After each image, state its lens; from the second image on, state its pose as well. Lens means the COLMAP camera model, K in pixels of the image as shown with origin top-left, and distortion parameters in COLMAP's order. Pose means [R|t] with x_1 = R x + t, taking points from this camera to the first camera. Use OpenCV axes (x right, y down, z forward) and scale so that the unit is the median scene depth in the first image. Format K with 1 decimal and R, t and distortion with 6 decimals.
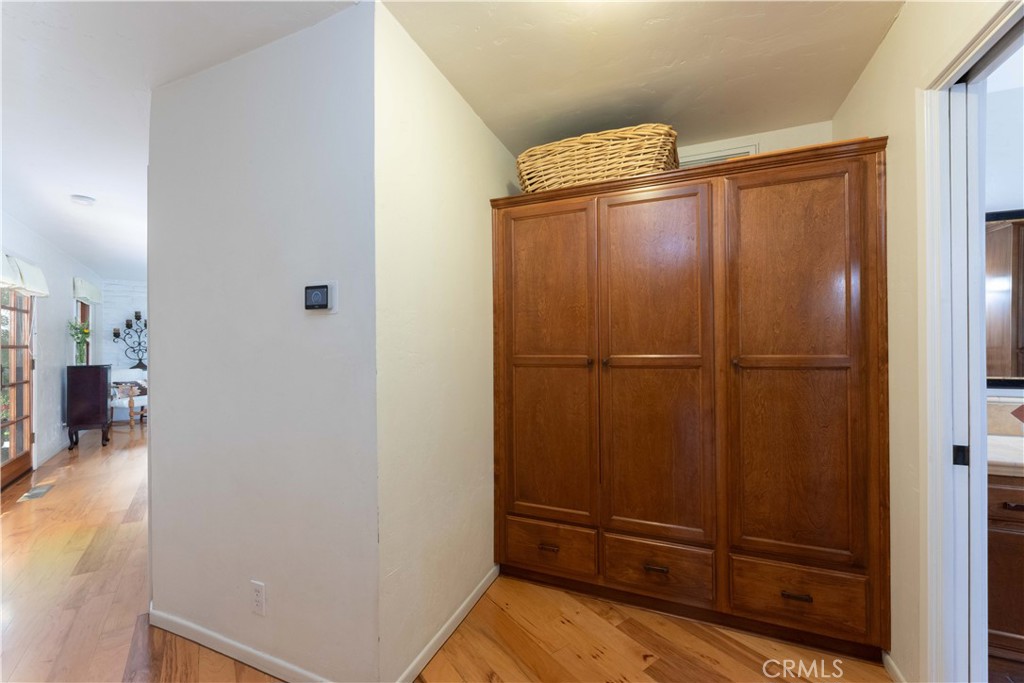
lens RADIAL K [[417.0, 0, 505.6], [0, 417.0, 346.3], [0, 0, 1]] dist [0.002454, 0.000101]
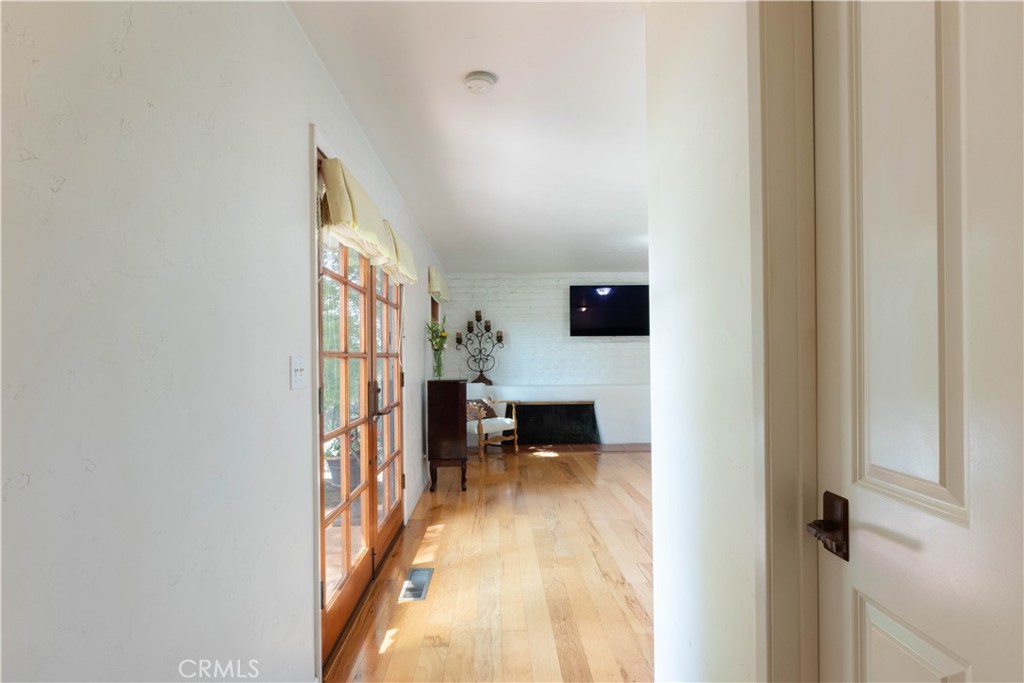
lens RADIAL K [[515.6, 0, 508.4], [0, 515.6, 358.2], [0, 0, 1]] dist [-0.000331, 0.000000]
pose [[0.829098, -0.004931, -0.559082, -0.317968], [0.010208, 0.999928, 0.006320, 0.001784], [0.559010, -0.010947, 0.829089, 0.241472]]
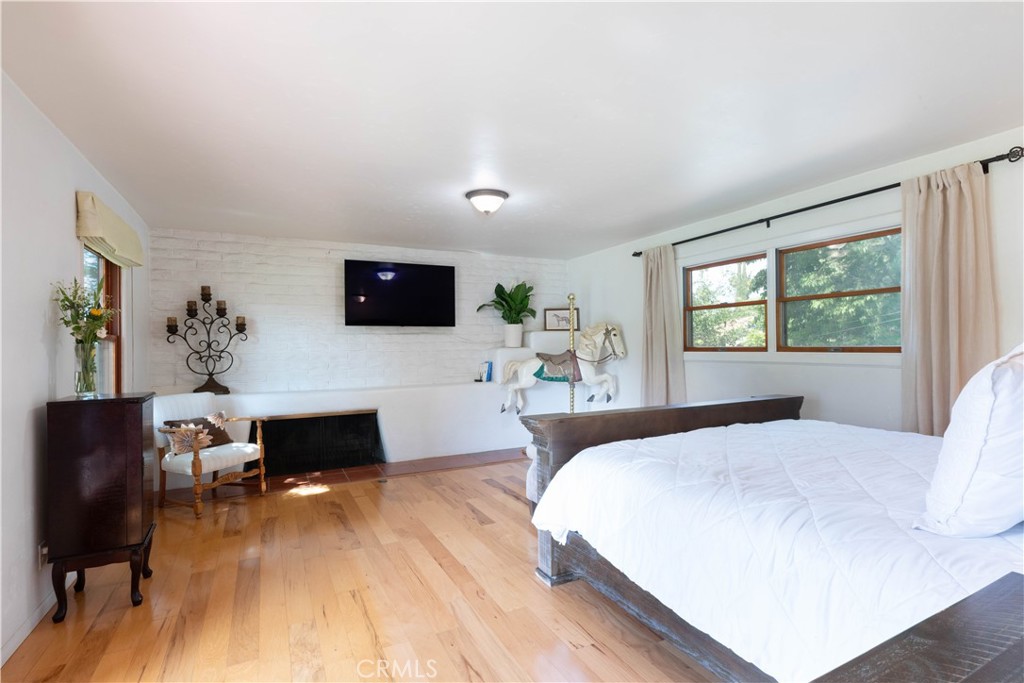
lens RADIAL K [[475.7, 0, 498.9], [0, 475.7, 345.6], [0, 0, 1]] dist [-0.004527, -0.000768]
pose [[0.986487, -0.011949, -0.163401, -0.449799], [0.011264, 0.999923, -0.005122, 0.002319], [0.163450, 0.003212, 0.986546, 0.504041]]
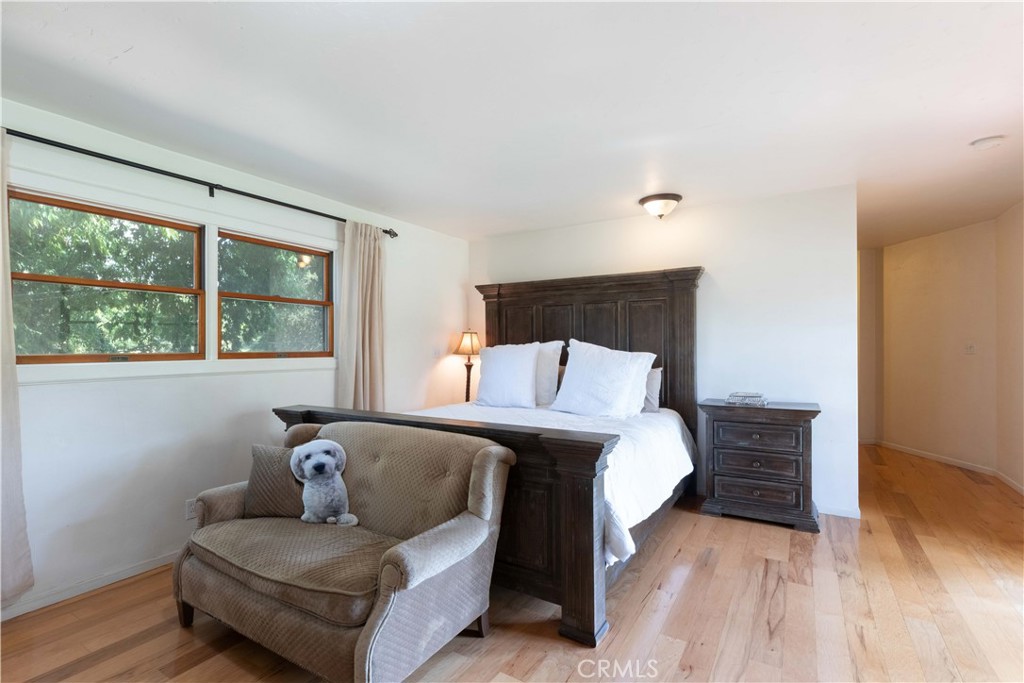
lens RADIAL K [[476.4, 0, 495.7], [0, 476.4, 352.4], [0, 0, 1]] dist [-0.001501, -0.000463]
pose [[-0.371837, -0.012844, 0.928209, -0.753279], [0.000233, 0.999903, 0.013930, -0.002341], [-0.928298, 0.005396, -0.371798, 1.091333]]
